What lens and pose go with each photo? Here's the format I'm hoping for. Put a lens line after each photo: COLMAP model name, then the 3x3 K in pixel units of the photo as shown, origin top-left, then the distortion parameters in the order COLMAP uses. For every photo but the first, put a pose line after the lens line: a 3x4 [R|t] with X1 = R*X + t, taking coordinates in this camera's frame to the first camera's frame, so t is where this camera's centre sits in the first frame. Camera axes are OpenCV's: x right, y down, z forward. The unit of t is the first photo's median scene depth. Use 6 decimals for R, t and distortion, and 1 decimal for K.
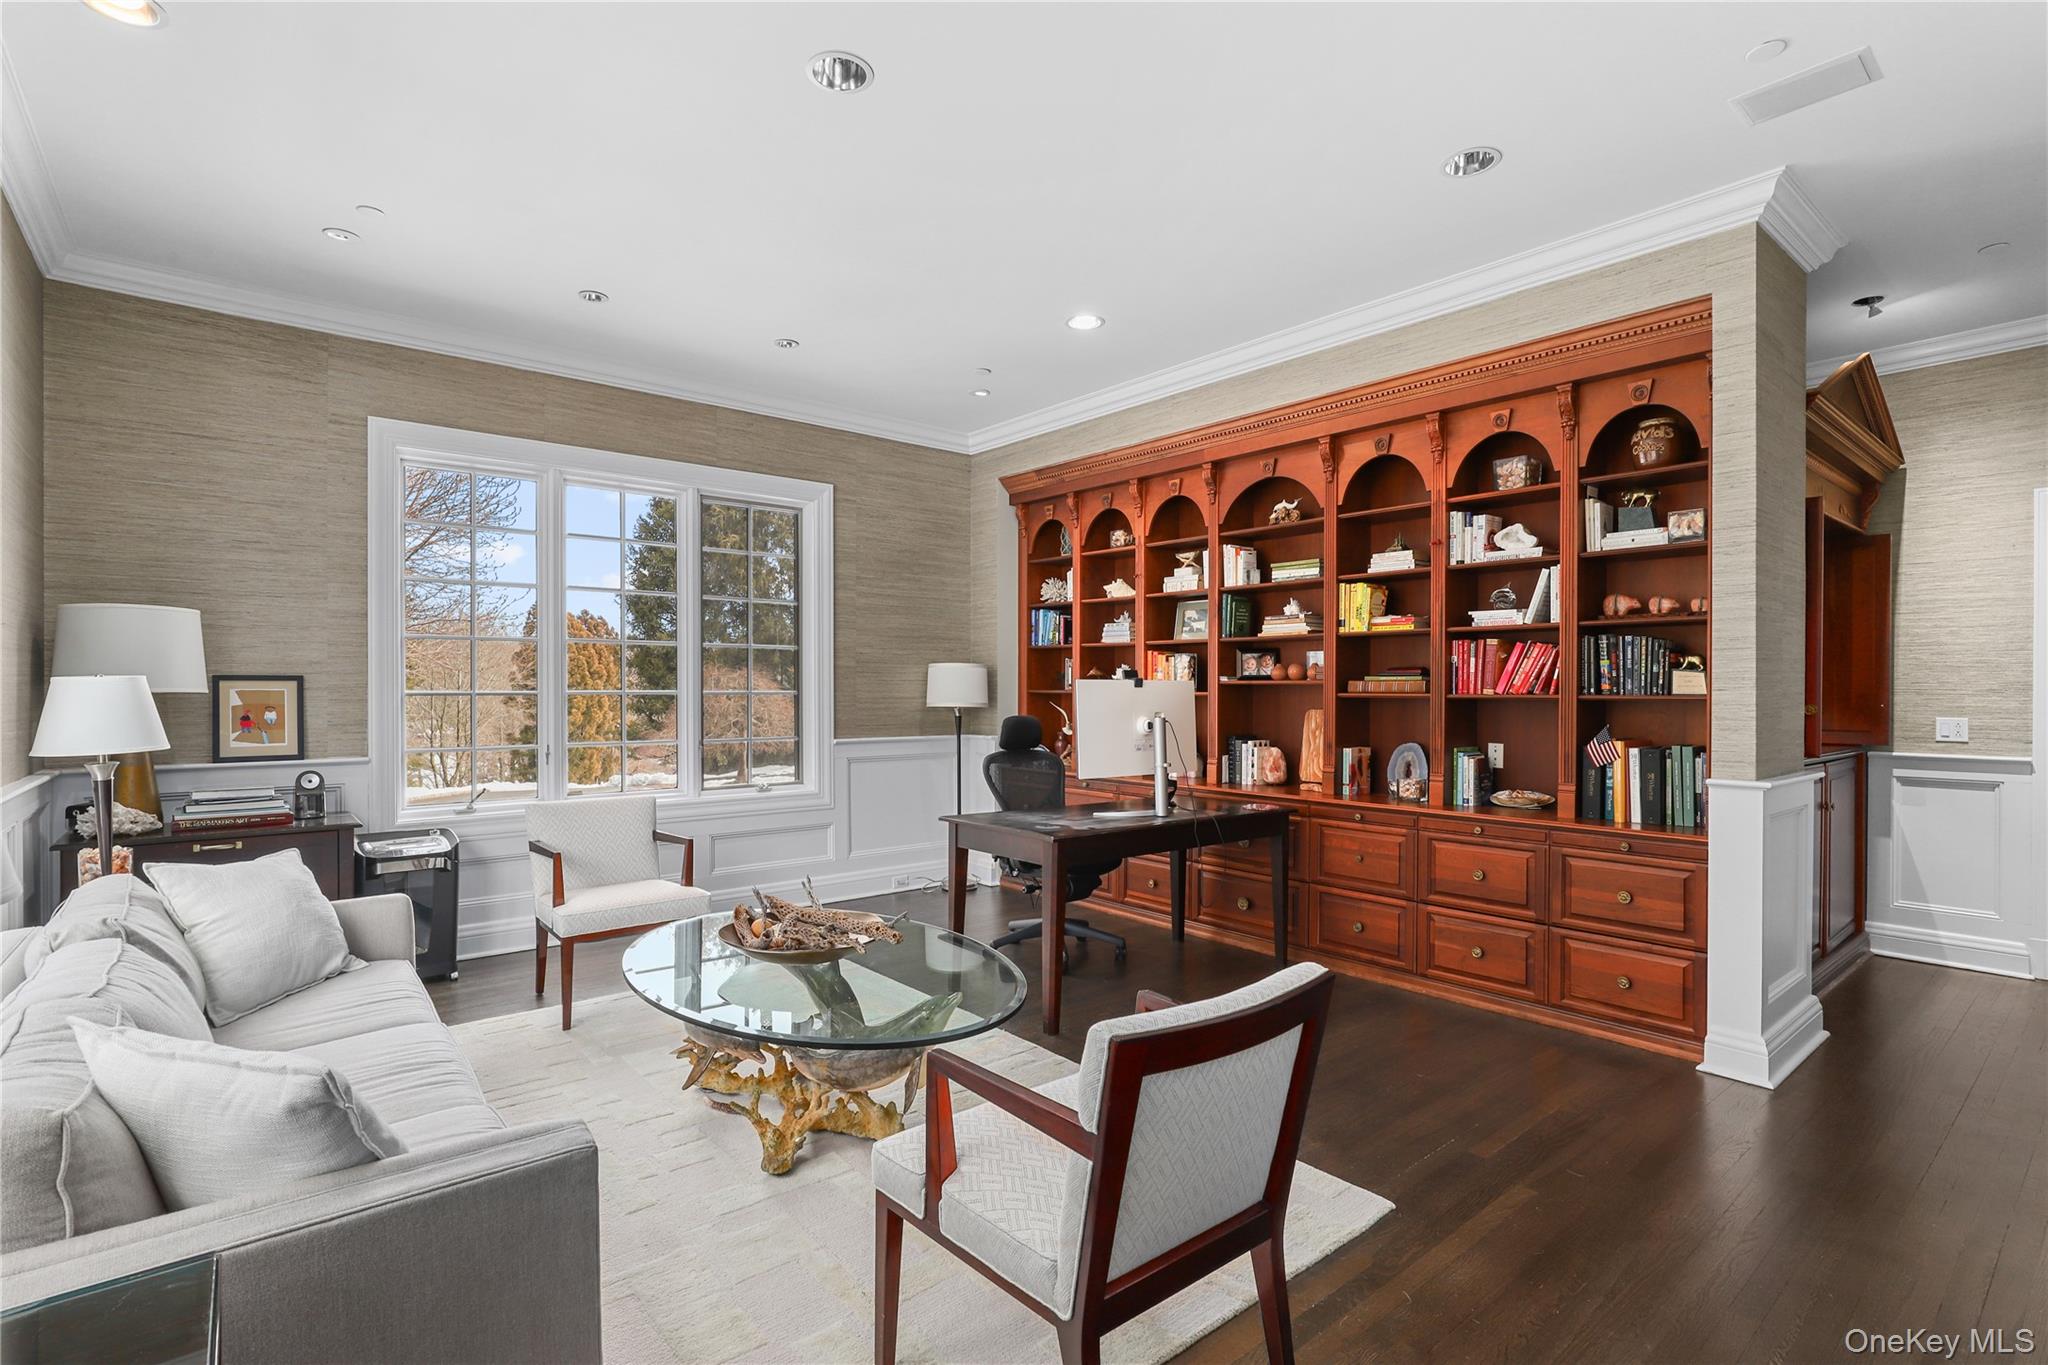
lens RADIAL K [[975.6, 0, 1033.3], [0, 975.6, 693.8], [0, 0, 1]] dist [0.000953, 0.000084]
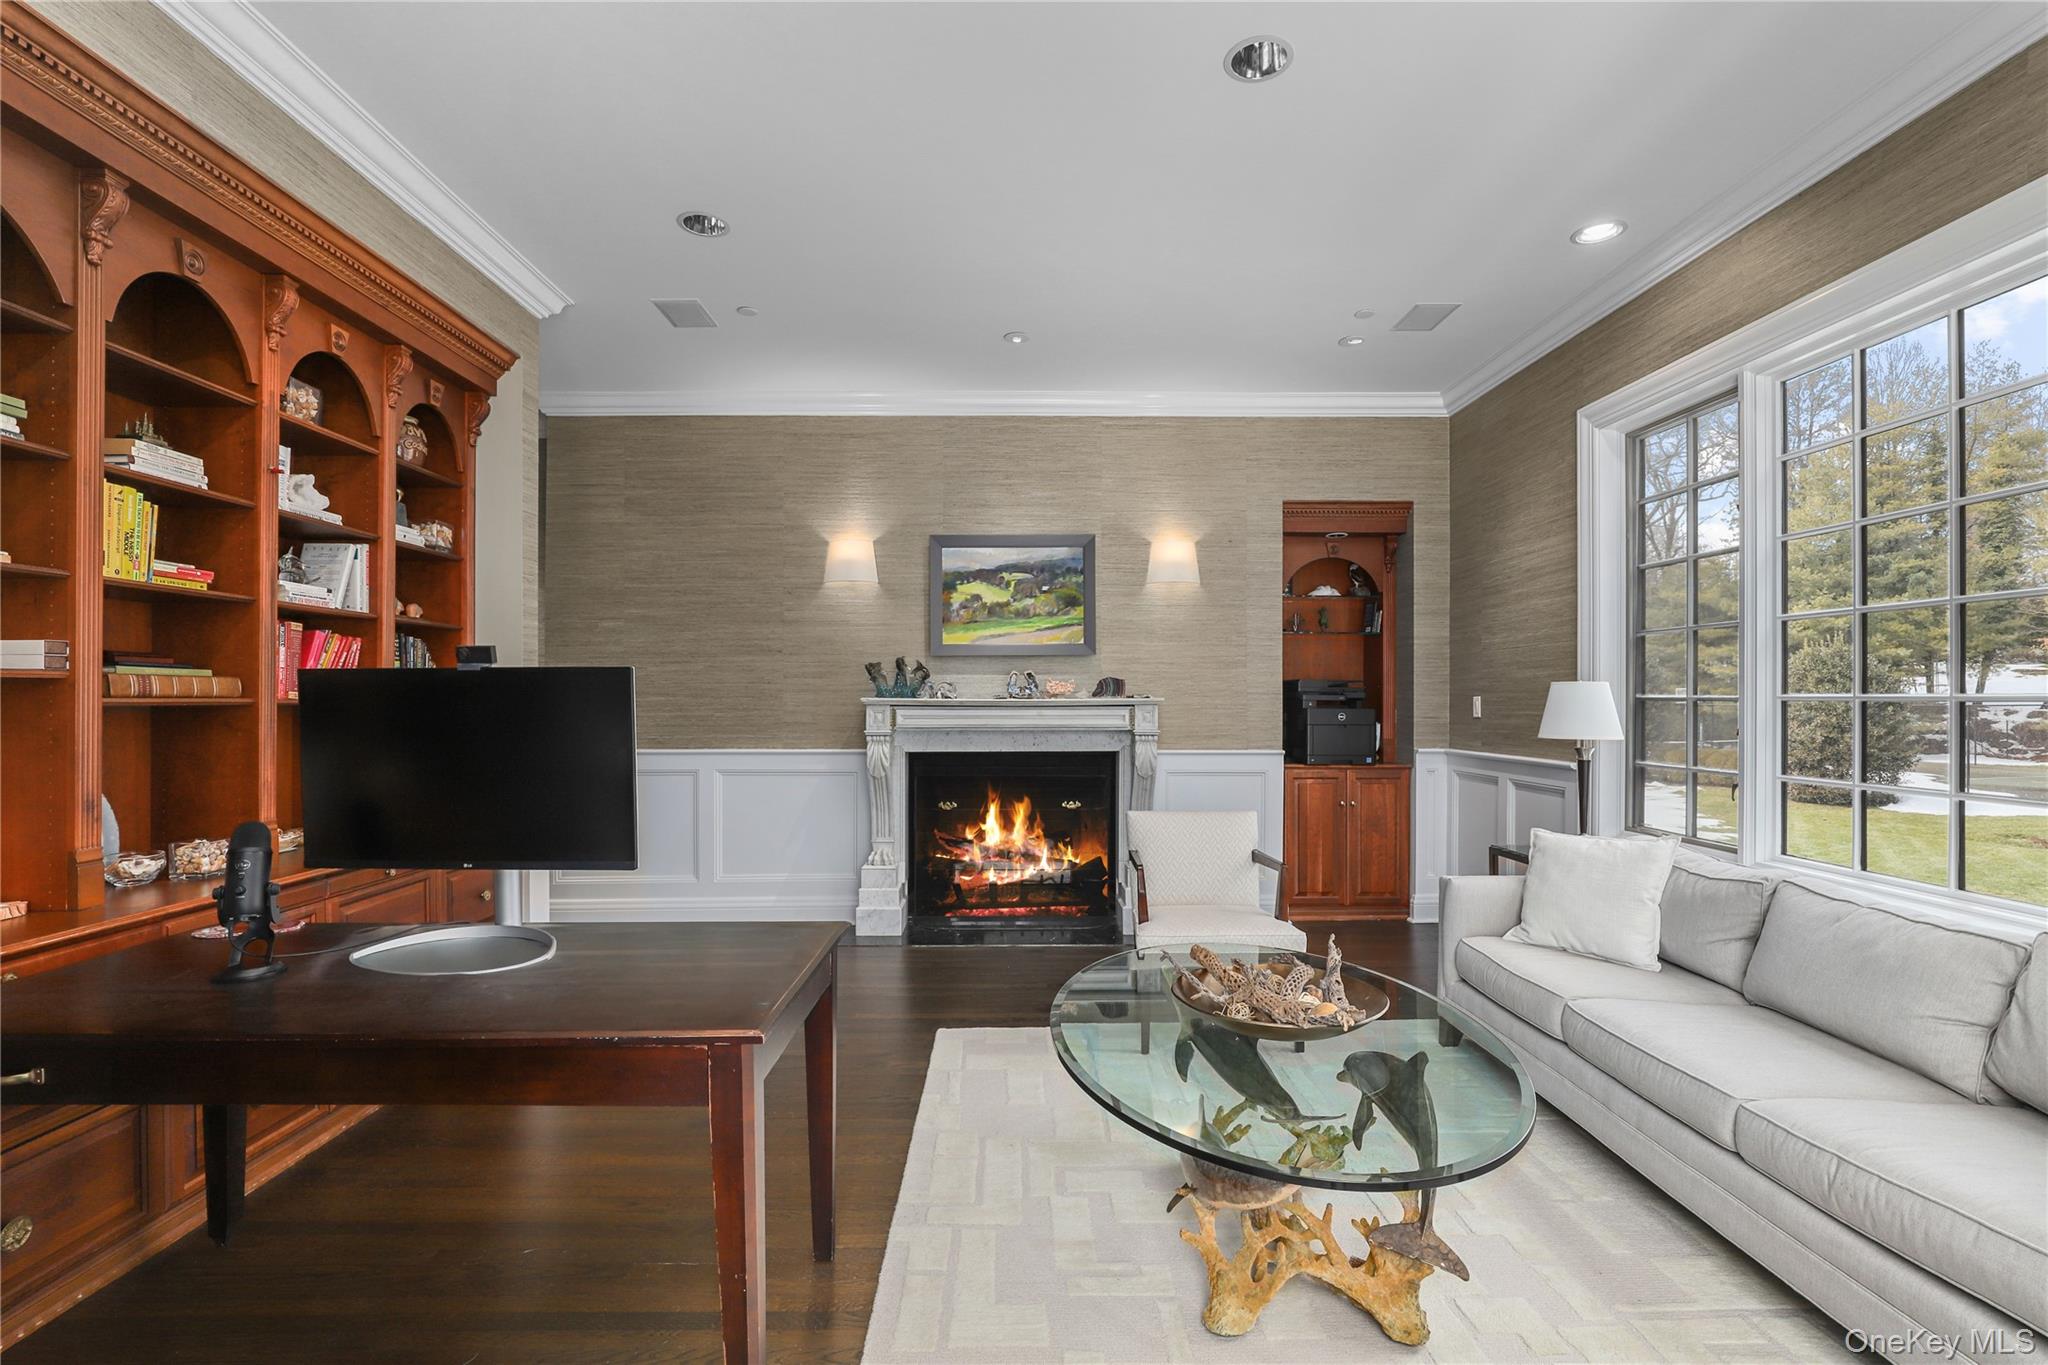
lens RADIAL K [[936.0, 0, 1024.2], [0, 936.0, 692.7], [0, 0, 1]] dist [-0.009669, 0.000342]
pose [[-0.768869, 0.002828, 0.639400, -0.364593], [0.001162, 0.999995, -0.003026, -0.001218], [-0.639406, -0.001584, -0.768868, 1.113583]]
